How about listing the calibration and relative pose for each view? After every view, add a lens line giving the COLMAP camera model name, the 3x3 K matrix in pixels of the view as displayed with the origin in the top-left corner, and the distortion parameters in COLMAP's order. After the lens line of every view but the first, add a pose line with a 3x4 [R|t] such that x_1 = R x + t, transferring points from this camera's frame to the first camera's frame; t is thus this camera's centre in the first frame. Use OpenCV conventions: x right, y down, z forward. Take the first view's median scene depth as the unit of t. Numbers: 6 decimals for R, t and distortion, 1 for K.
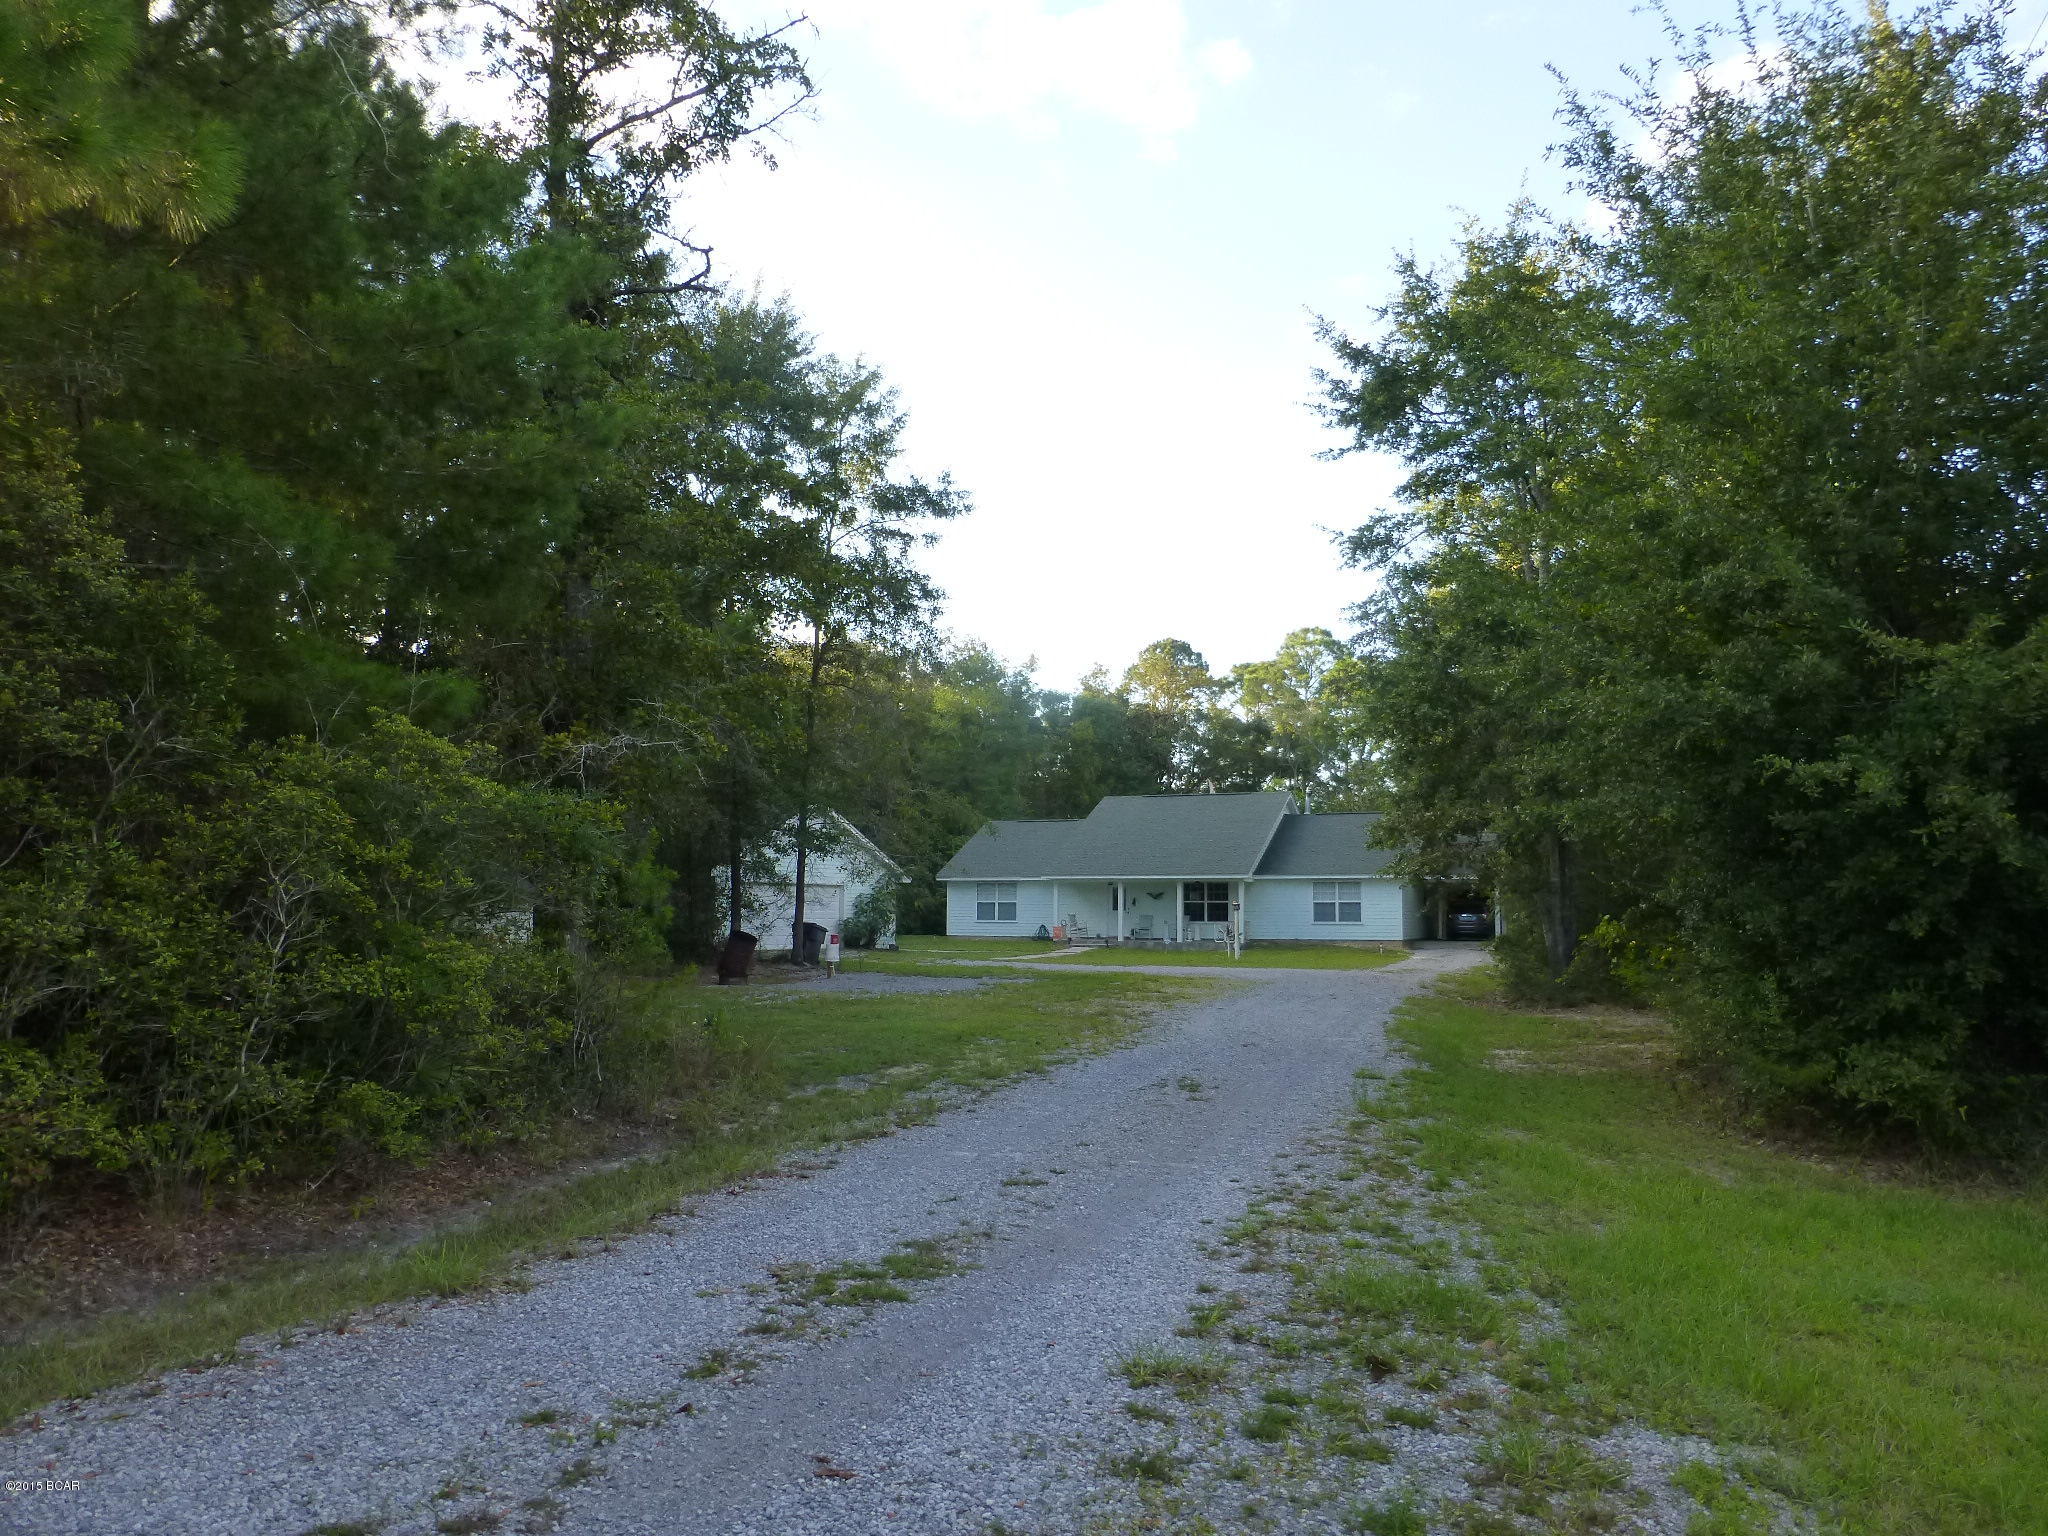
lens RADIAL K [[1475.5, 0, 1023.2], [0, 1475.5, 770.7], [0, 0, 1]] dist [-0.021724, 0.005254]
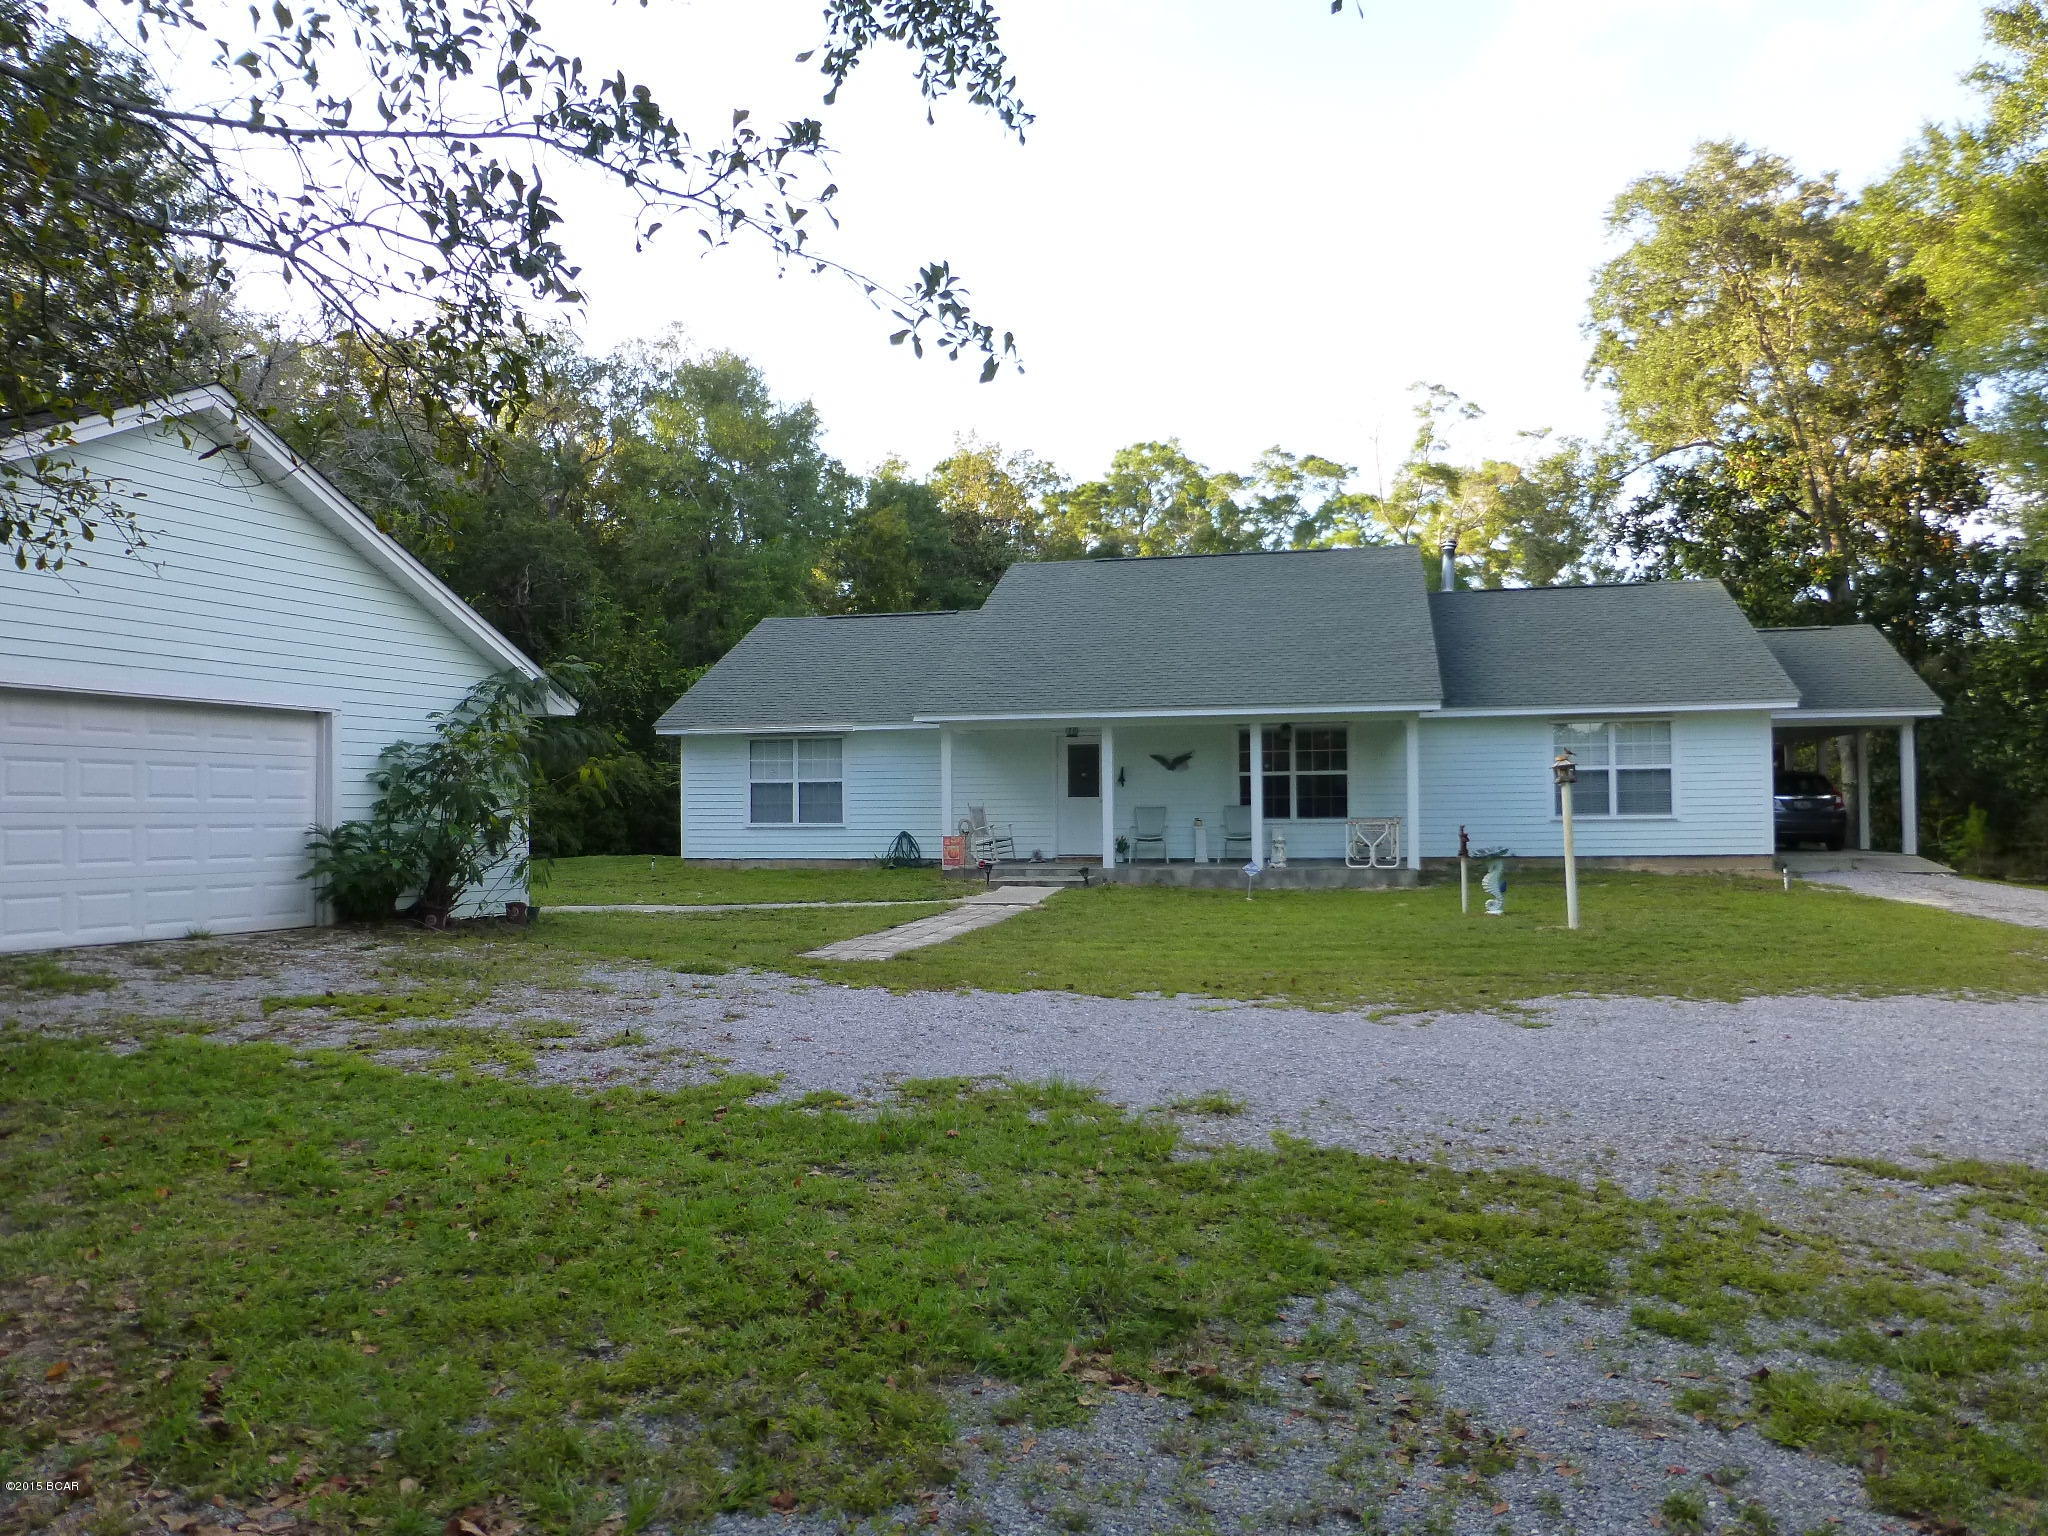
lens RADIAL K [[1475.5, 0, 1021.9], [0, 1475.5, 763.4], [0, 0, 1]] dist [-0.021724, 0.005254]
pose [[0.983437, -0.008141, 0.181070, -0.033806], [-0.003552, 0.997933, 0.064161, 0.059295], [-0.181218, -0.063741, 0.981375, 0.596002]]
